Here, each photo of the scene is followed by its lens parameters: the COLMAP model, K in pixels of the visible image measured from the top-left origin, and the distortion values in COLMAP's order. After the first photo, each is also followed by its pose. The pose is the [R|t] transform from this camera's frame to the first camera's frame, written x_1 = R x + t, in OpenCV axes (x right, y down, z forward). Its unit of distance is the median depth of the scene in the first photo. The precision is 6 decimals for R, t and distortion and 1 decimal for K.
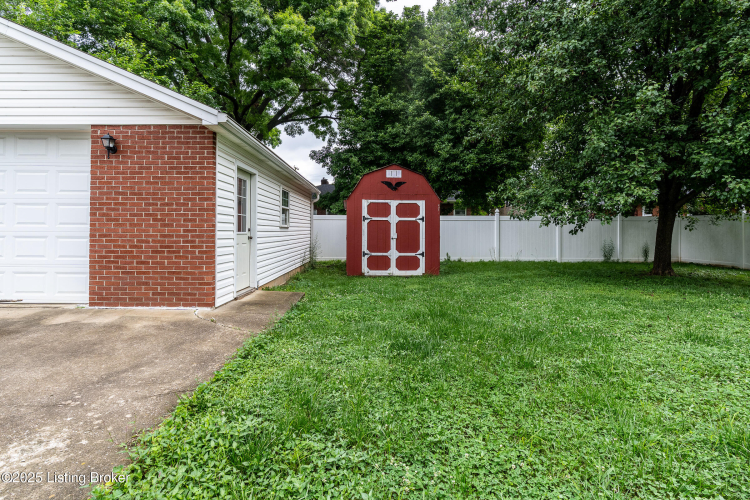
lens RADIAL K [[366.9, 0, 373.2], [0, 366.9, 248.8], [0, 0, 1]] dist [-0.003292, -0.000155]
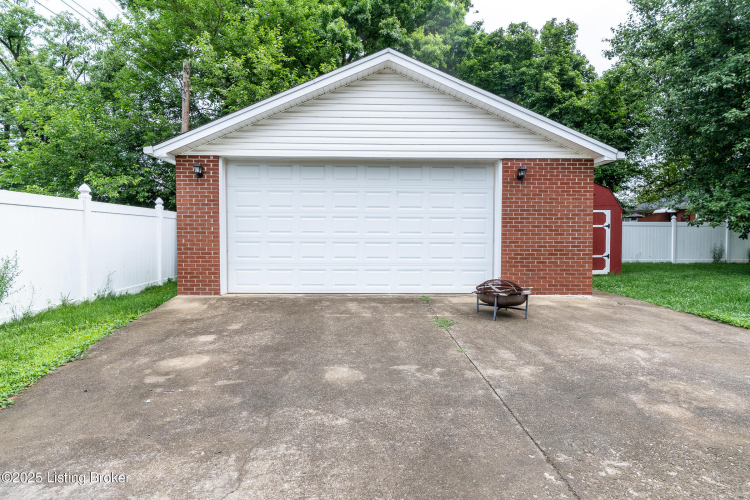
lens RADIAL K [[366.9, 0, 394.6], [0, 366.9, 264.6], [0, 0, 1]] dist [-0.003292, -0.000155]
pose [[0.999848, -0.004814, 0.016758, -1.177776], [0.004244, 0.999417, 0.033880, -0.001413], [-0.016911, -0.033804, 0.999285, -0.328530]]
